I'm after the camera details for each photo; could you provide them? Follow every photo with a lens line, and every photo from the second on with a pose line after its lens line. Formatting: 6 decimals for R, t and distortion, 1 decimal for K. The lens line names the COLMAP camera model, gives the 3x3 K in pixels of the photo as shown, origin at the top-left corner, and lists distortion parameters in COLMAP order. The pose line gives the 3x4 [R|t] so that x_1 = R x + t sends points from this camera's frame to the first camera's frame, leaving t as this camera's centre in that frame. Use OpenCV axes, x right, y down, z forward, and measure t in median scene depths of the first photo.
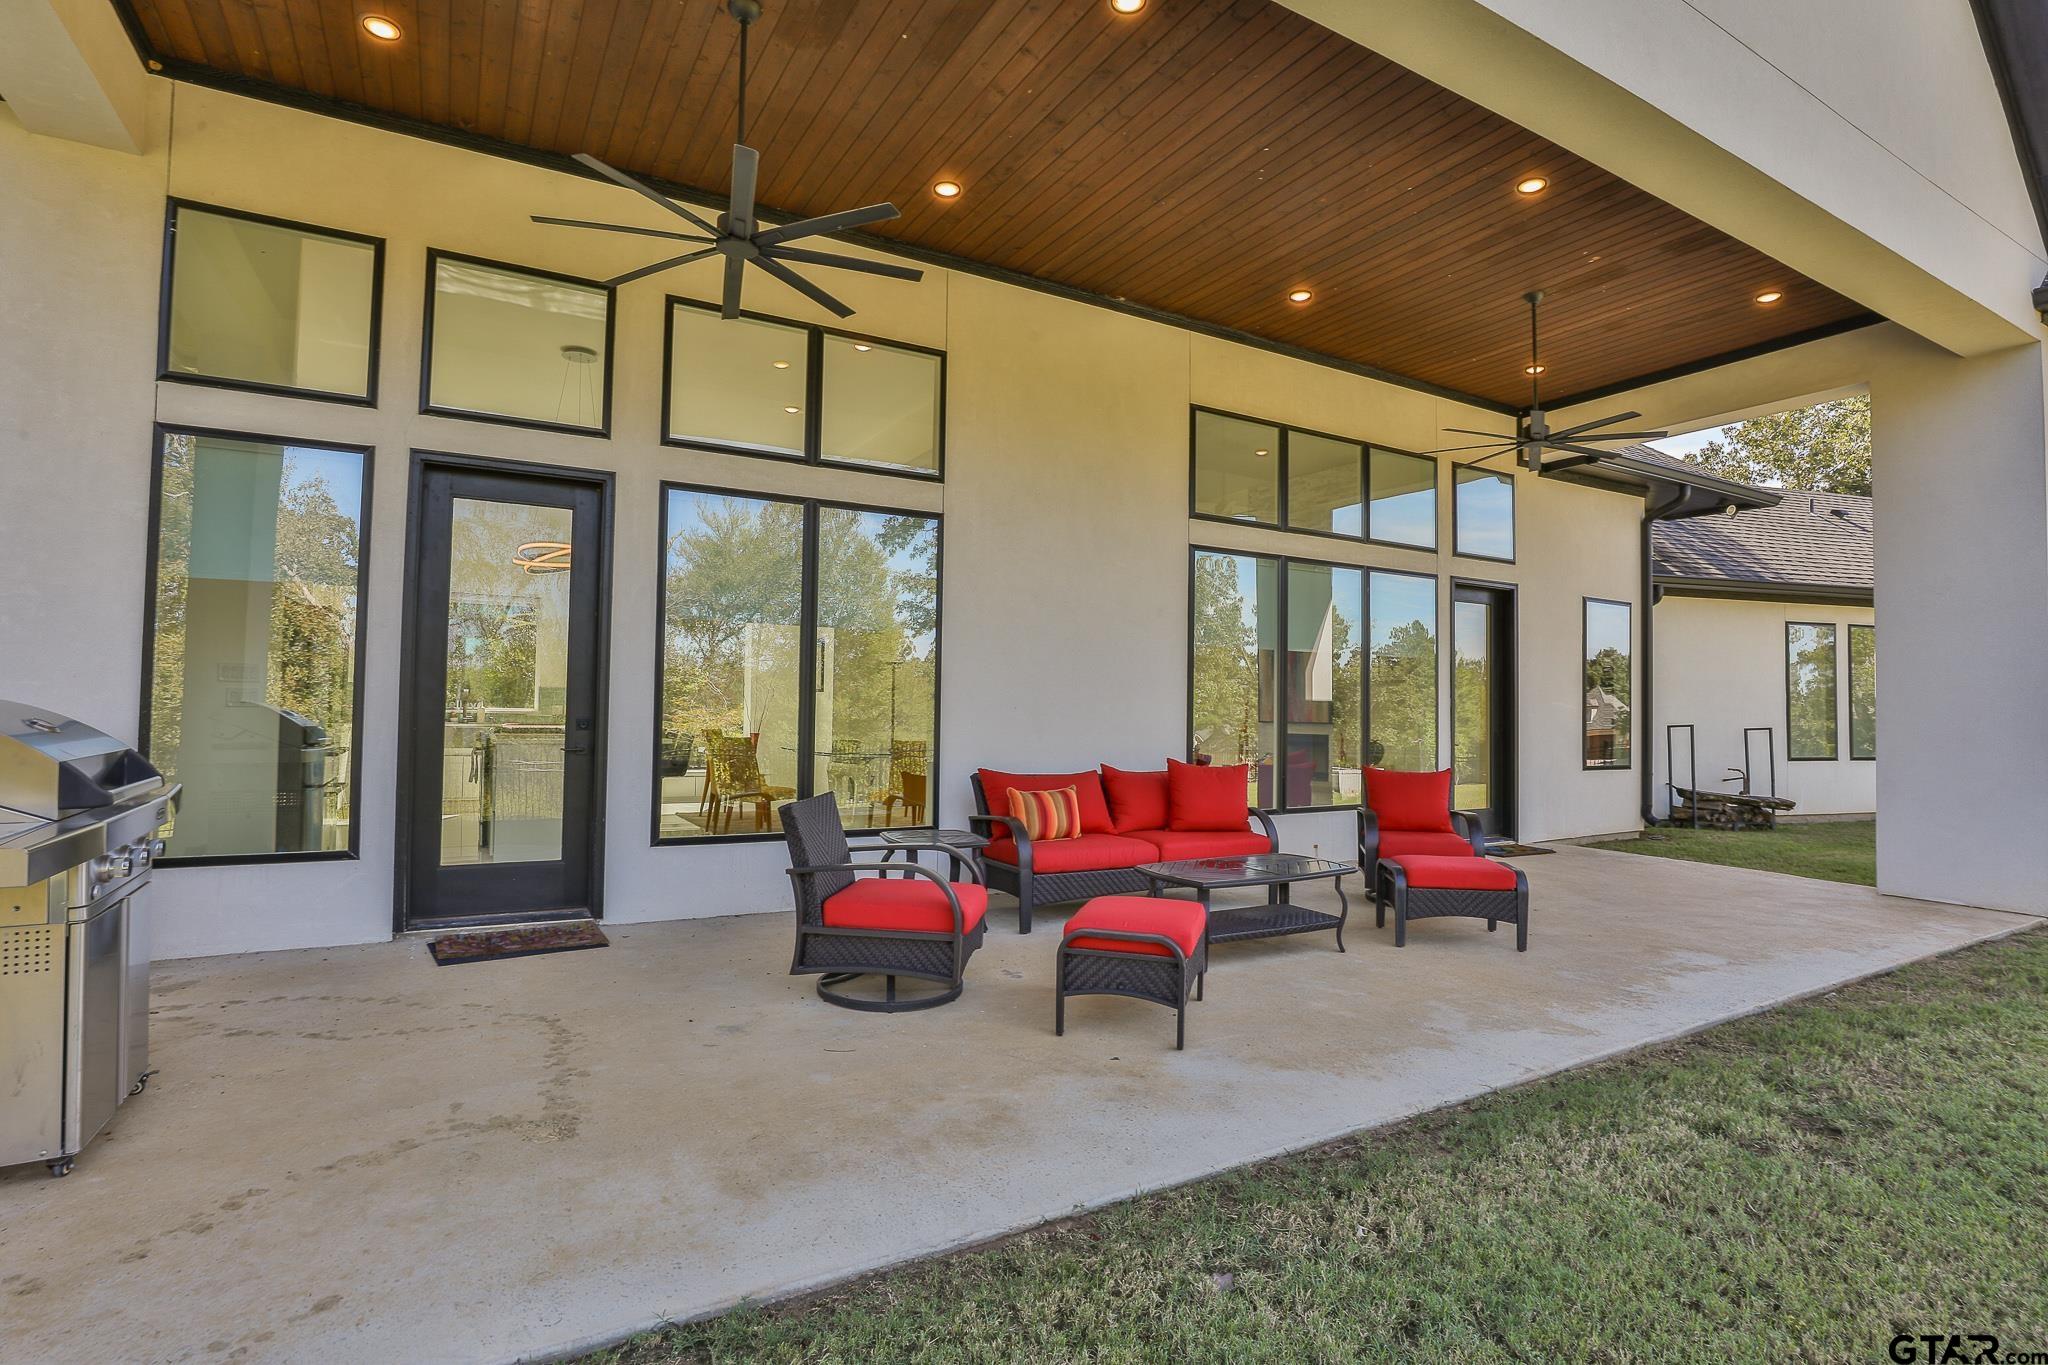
lens RADIAL K [[974.0, 0, 1018.6], [0, 974.0, 674.8], [0, 0, 1]] dist [-0.024114, 0.000516]
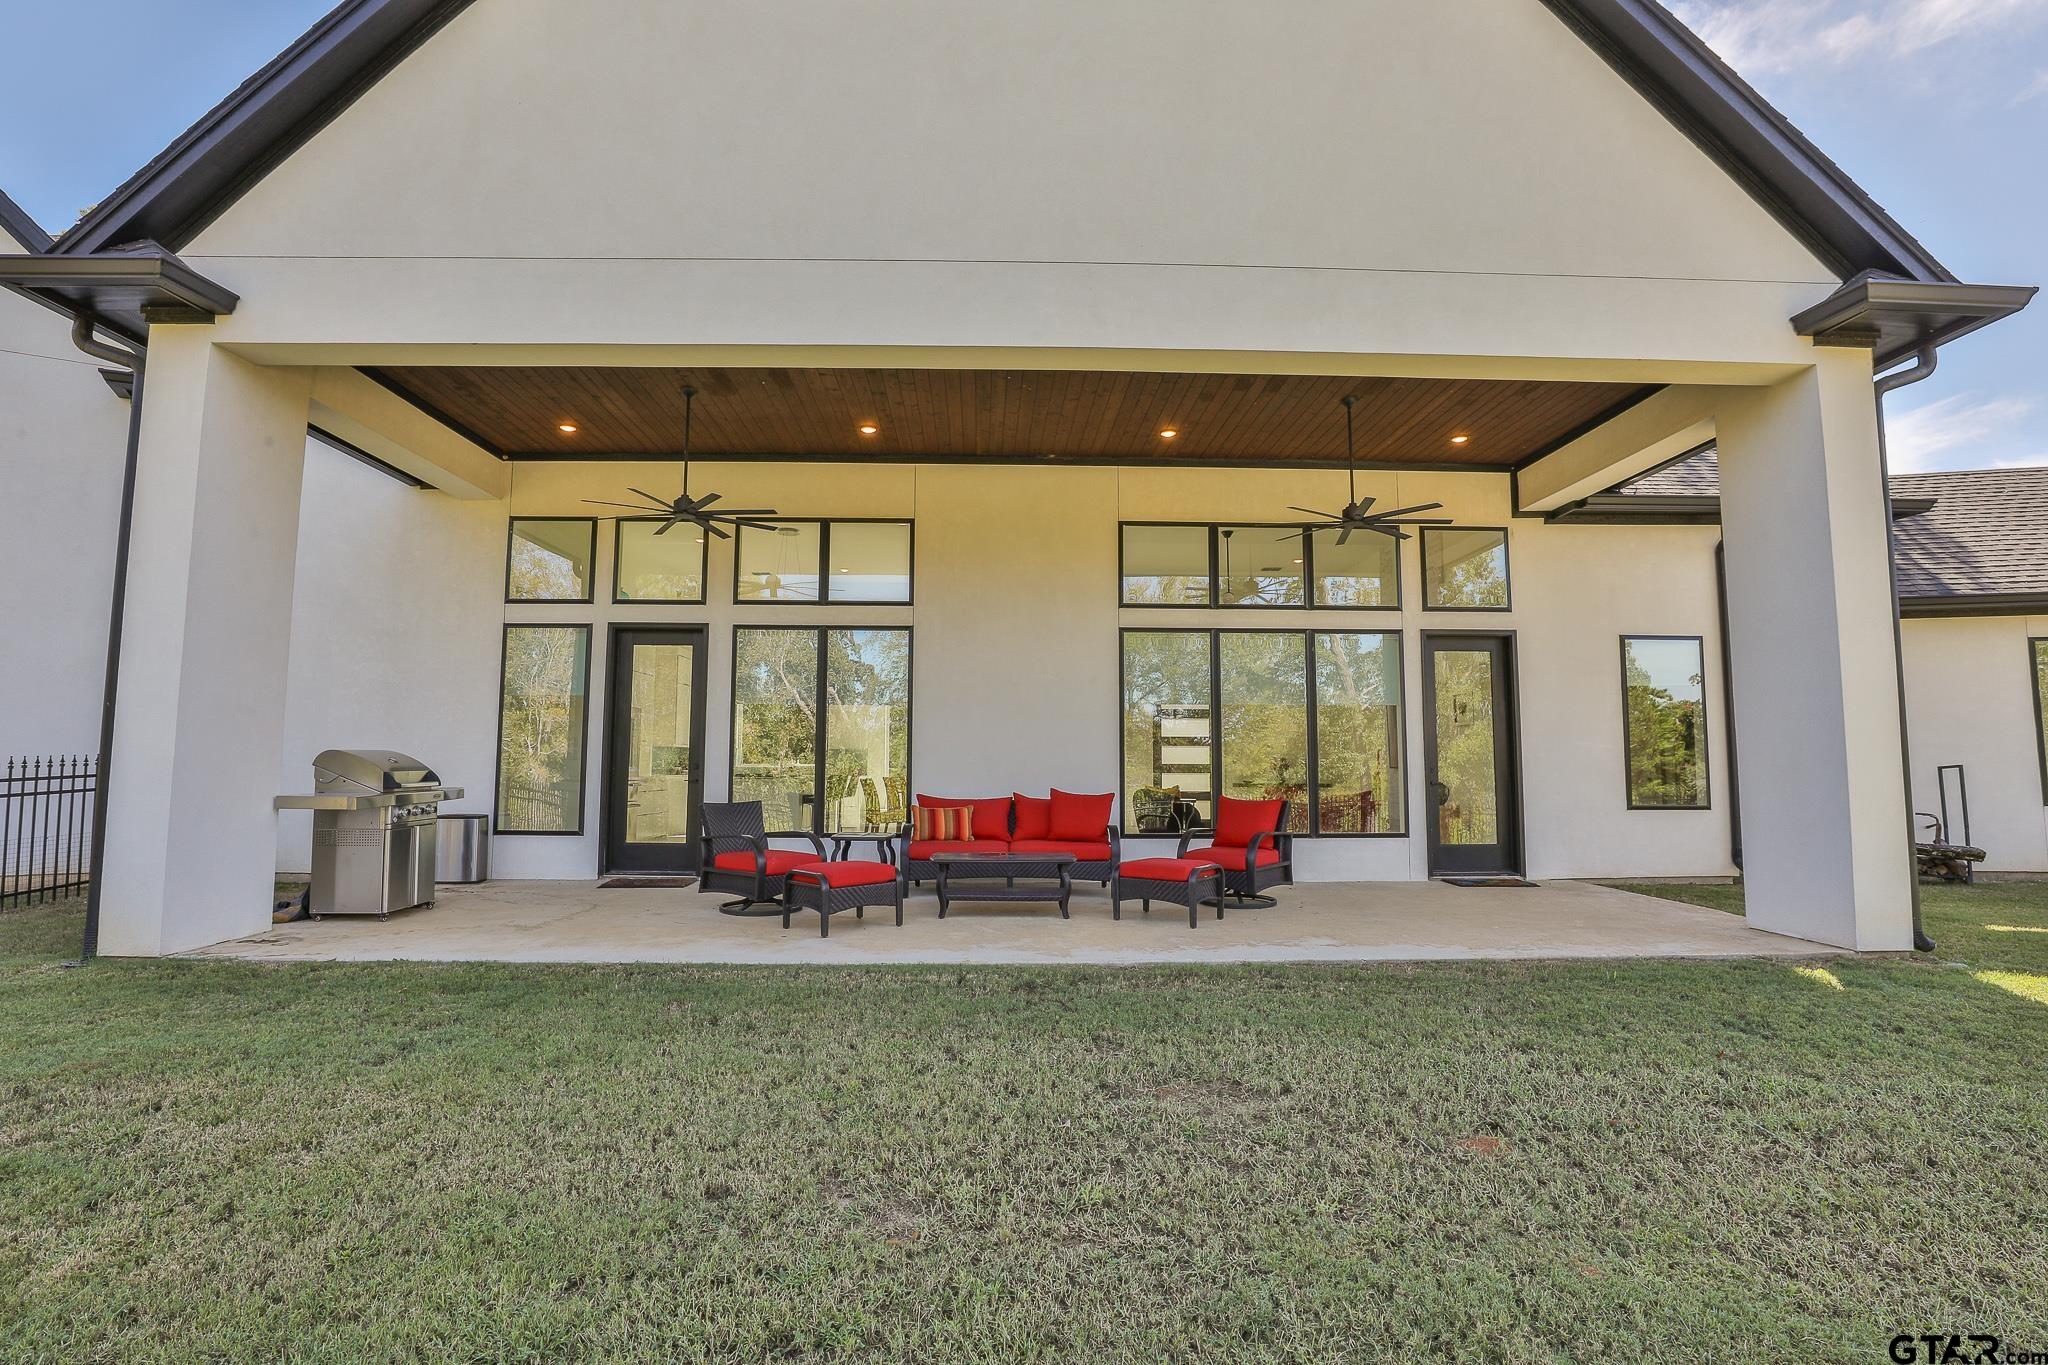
lens RADIAL K [[974.0, 0, 1021.5], [0, 974.0, 680.7], [0, 0, 1]] dist [-0.024114, 0.000516]
pose [[0.887173, -0.053874, -0.458280, 0.808644], [0.026855, 0.997506, -0.065277, 0.024101], [0.460654, 0.045605, 0.886407, -0.272186]]
